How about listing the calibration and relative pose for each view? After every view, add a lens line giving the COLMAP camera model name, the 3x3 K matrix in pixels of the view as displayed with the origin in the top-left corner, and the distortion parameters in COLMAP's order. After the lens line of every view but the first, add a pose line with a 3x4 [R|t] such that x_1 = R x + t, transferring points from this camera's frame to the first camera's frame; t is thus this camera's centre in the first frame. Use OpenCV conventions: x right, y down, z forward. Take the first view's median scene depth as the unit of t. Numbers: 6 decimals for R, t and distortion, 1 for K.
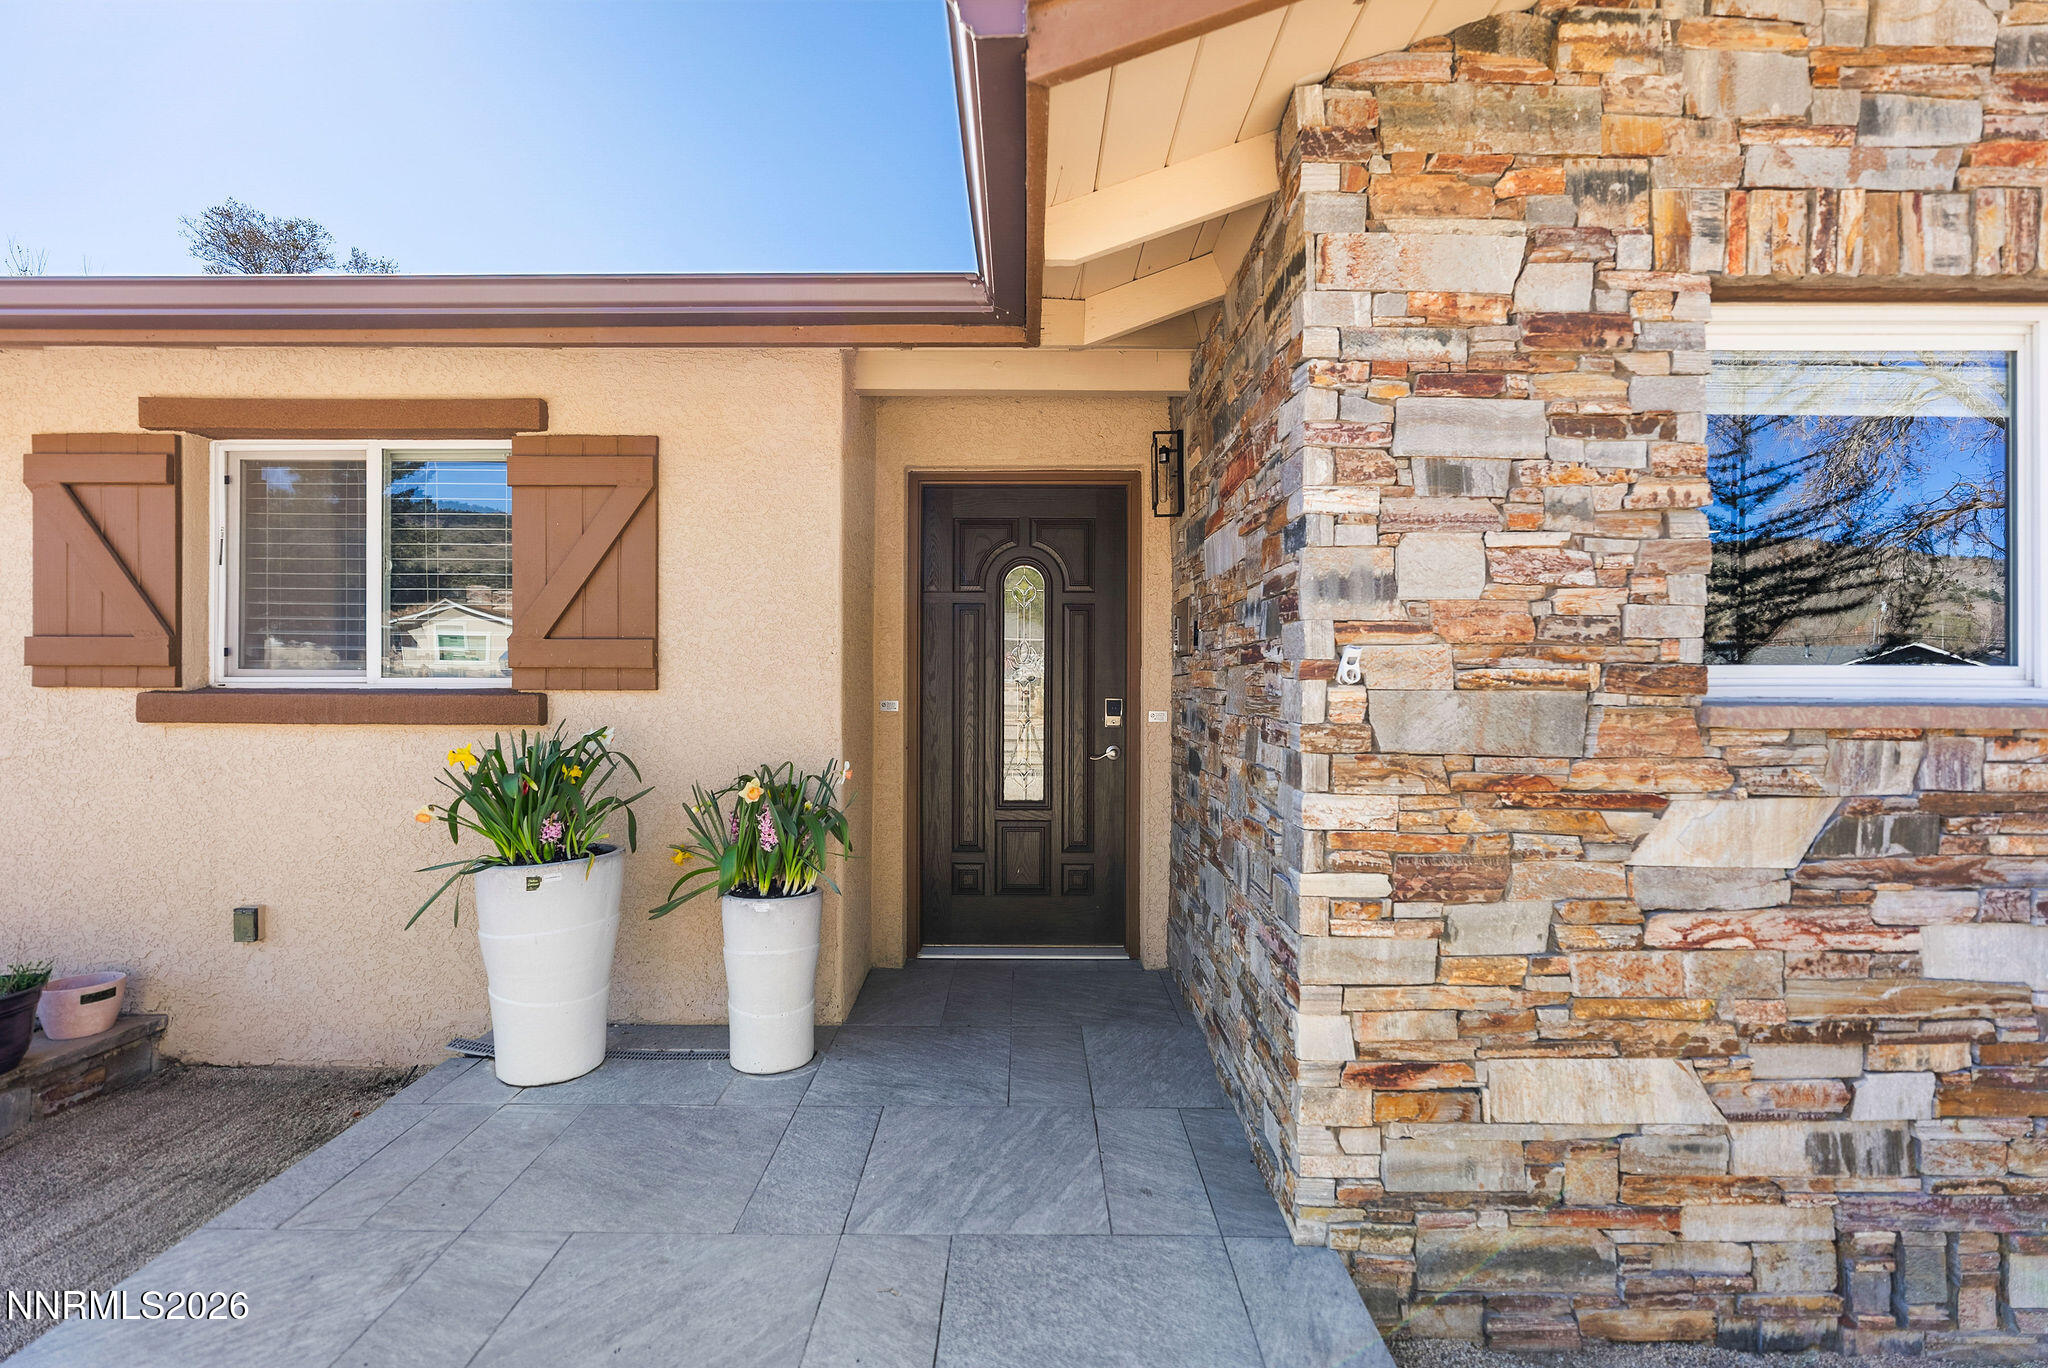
lens RADIAL K [[927.0, 0, 1019.5], [0, 927.0, 684.7], [0, 0, 1]] dist [-0.004312, 0.000298]
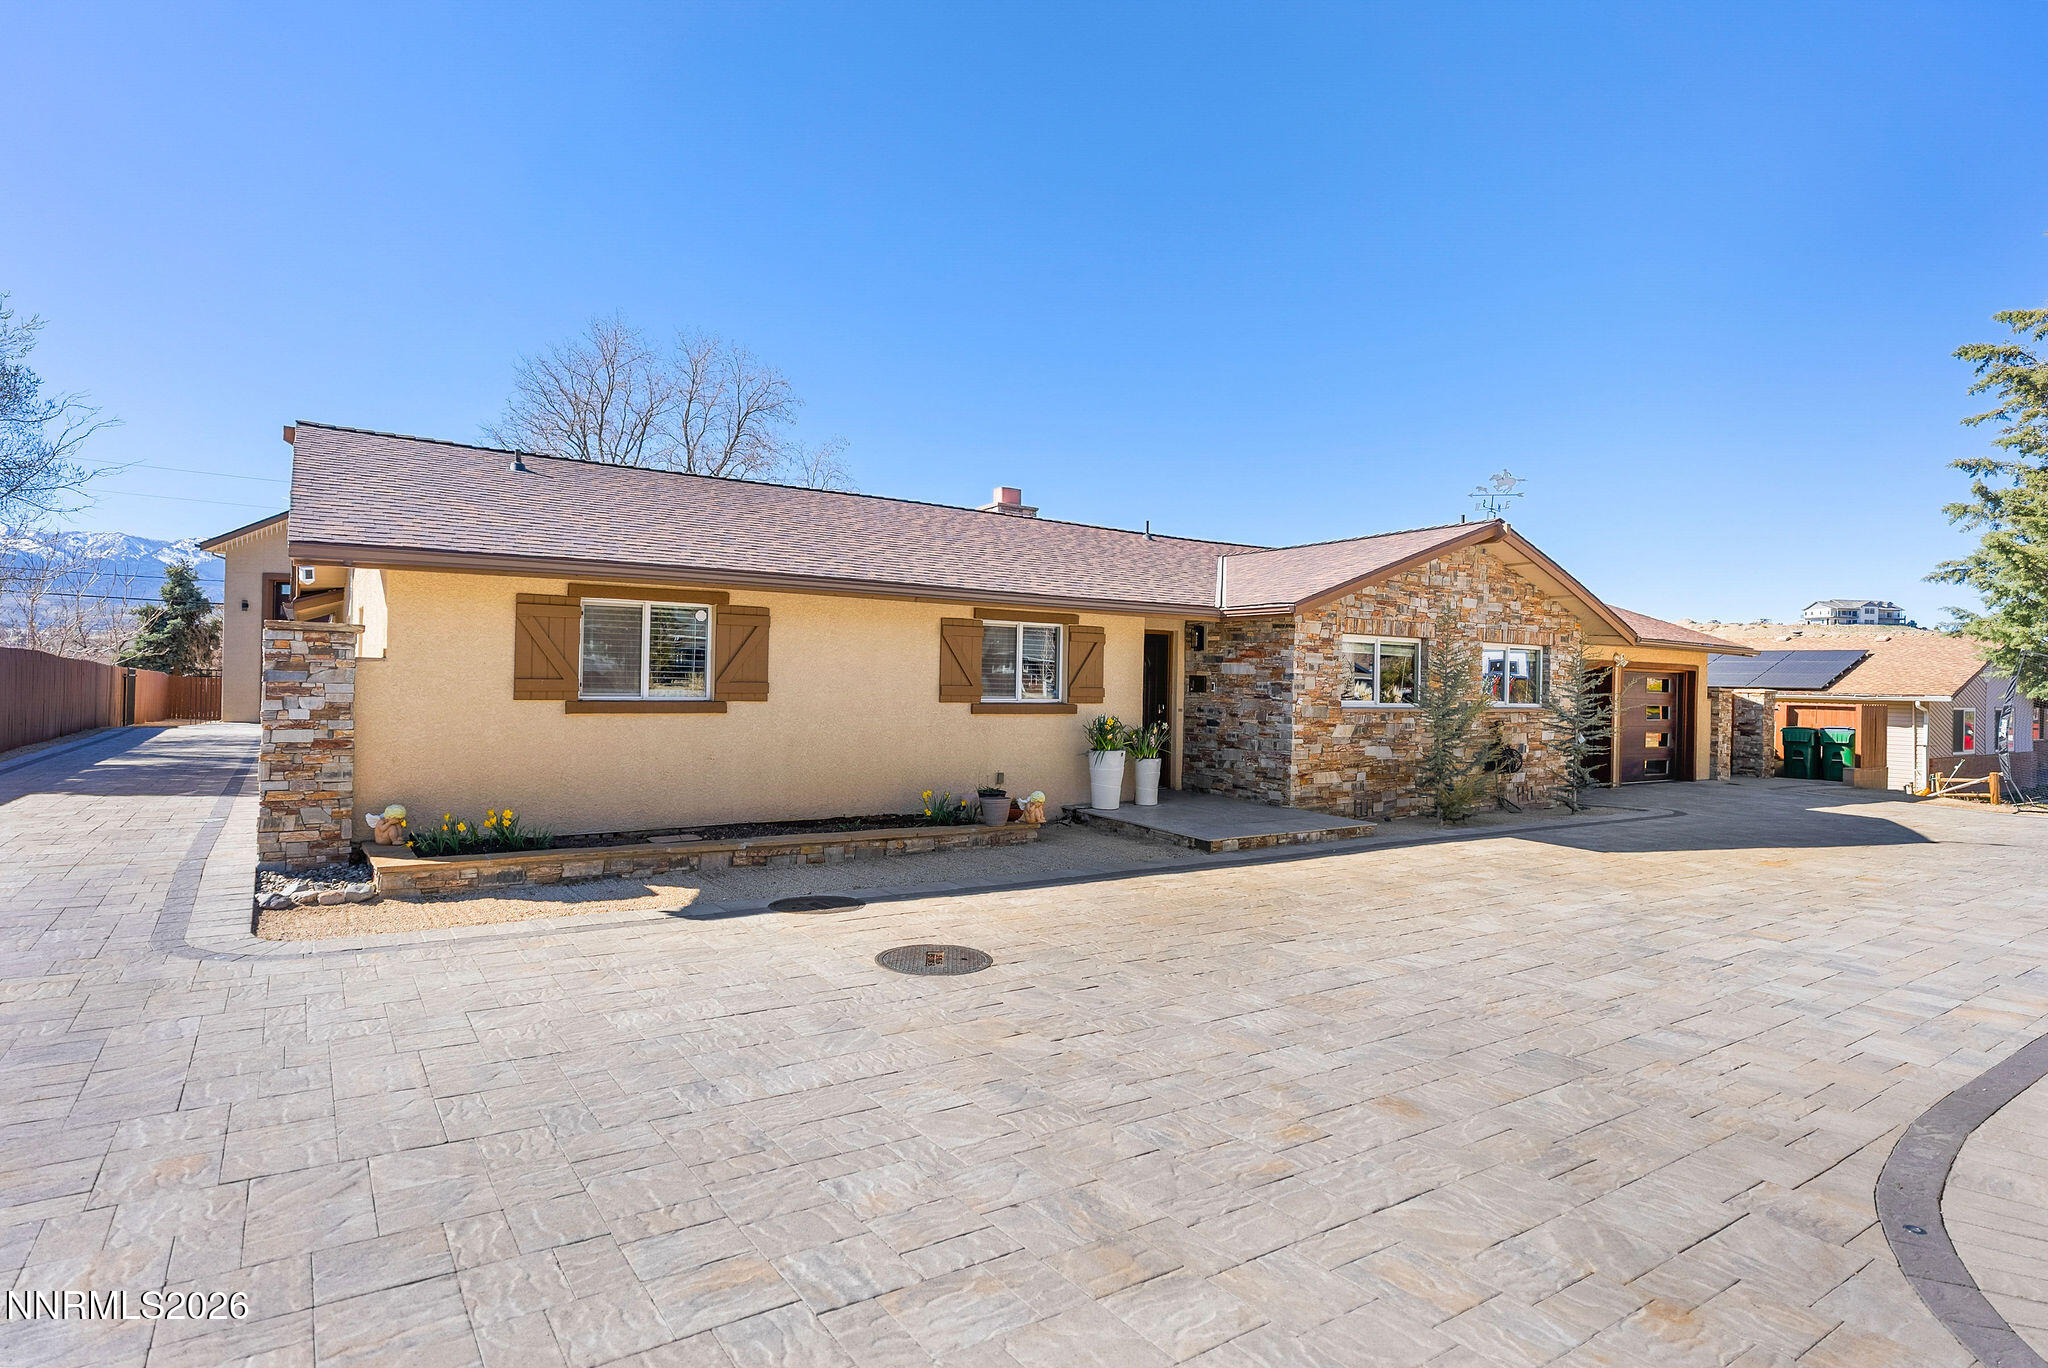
lens RADIAL K [[1074.0, 0, 1032.8], [0, 1074.0, 686.1], [0, 0, 1]] dist [-0.004255, -0.000130]
pose [[0.813821, 0.009596, 0.581037, -4.582561], [-0.015349, 0.999870, 0.004985, -0.116891], [-0.580913, -0.012975, 0.813862, -3.227733]]
